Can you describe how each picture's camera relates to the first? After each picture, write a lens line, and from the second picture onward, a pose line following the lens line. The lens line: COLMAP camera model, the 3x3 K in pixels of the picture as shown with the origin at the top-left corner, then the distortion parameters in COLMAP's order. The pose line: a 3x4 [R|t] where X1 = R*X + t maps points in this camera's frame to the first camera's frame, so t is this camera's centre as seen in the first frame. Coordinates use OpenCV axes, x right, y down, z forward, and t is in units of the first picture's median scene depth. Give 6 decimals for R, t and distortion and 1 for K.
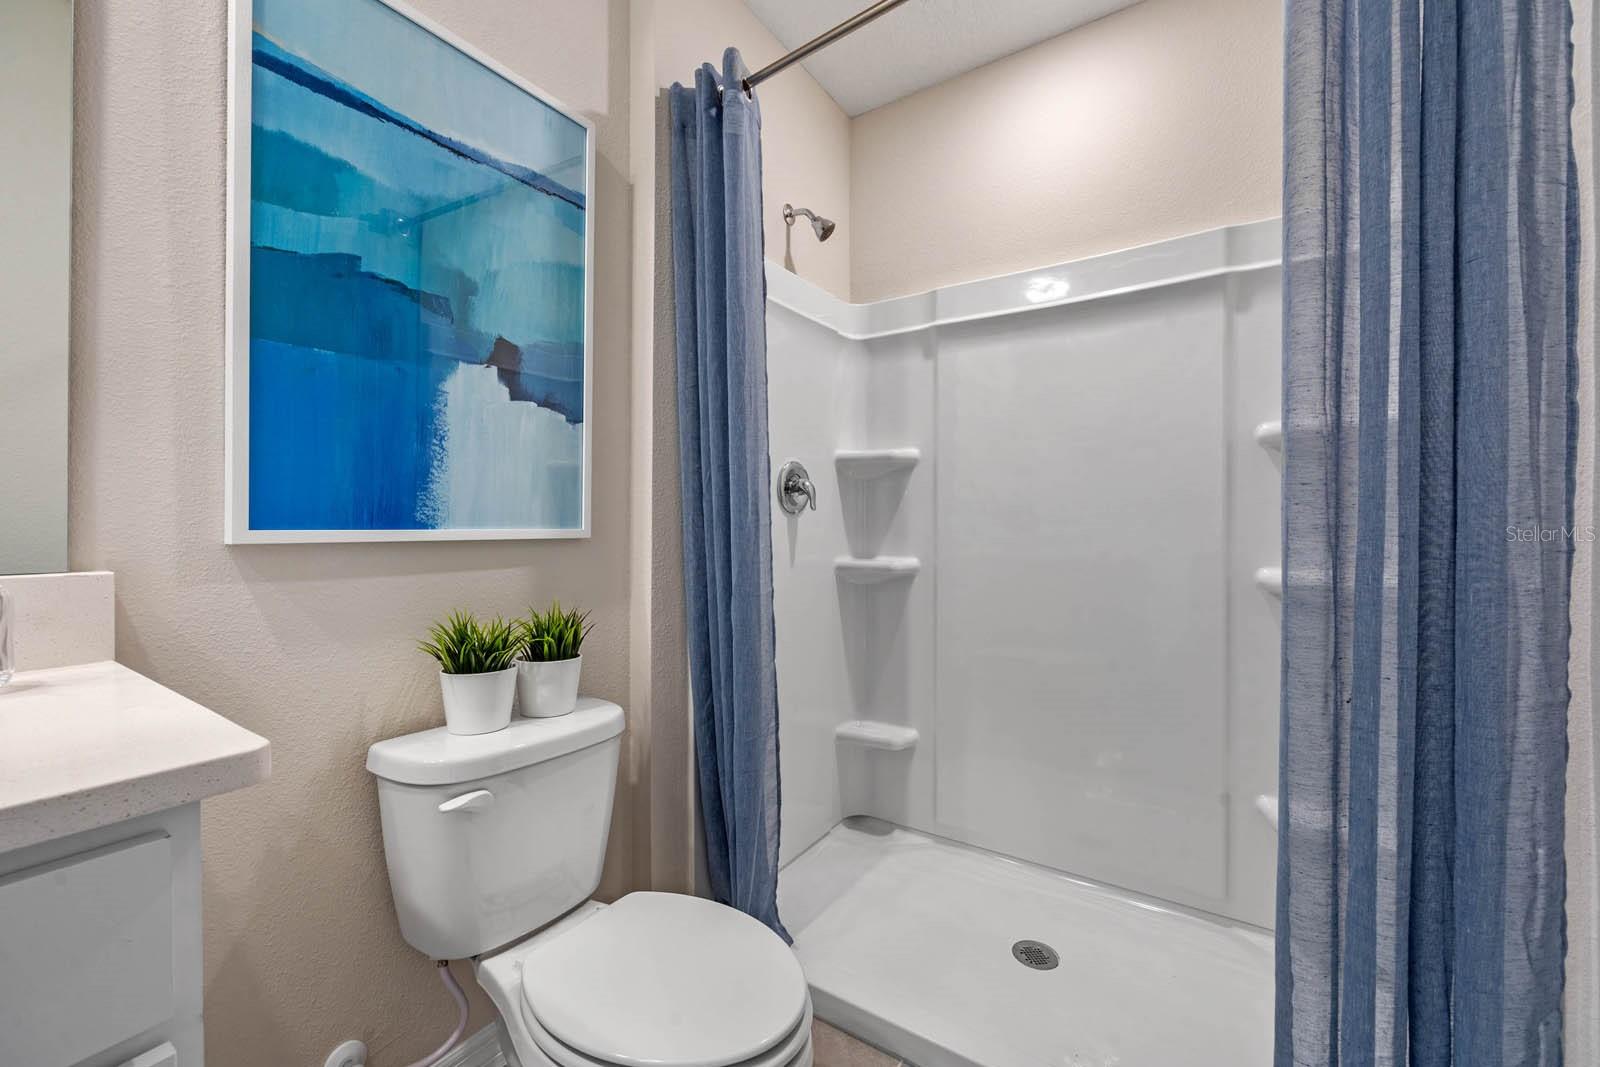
lens RADIAL K [[642.9, 0, 802.1], [0, 642.9, 520.4], [0, 0, 1]] dist [-0.002598, 0.000162]
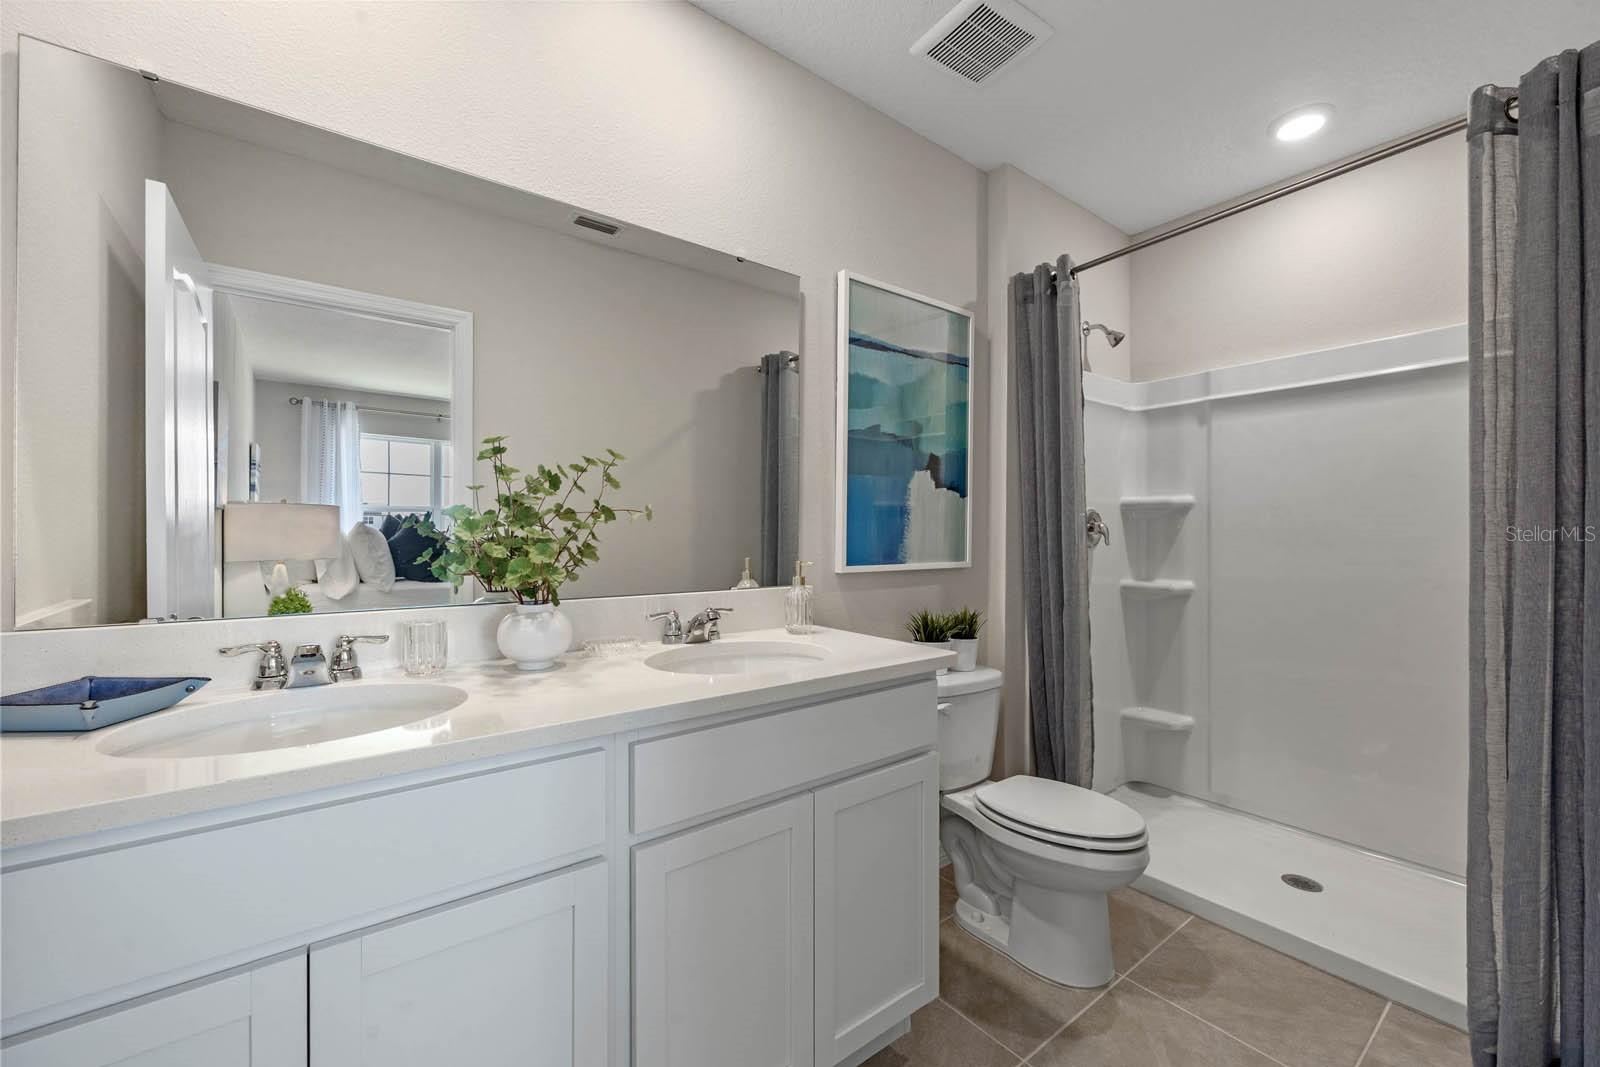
lens RADIAL K [[642.3, 0, 802.3], [0, 642.3, 536.4], [0, 0, 1]] dist [-0.000494, -0.000063]
pose [[0.945758, -0.004682, -0.324837, -0.196117], [0.006043, 0.999977, 0.003181, -0.055635], [0.324814, -0.004971, 0.945765, -0.640534]]
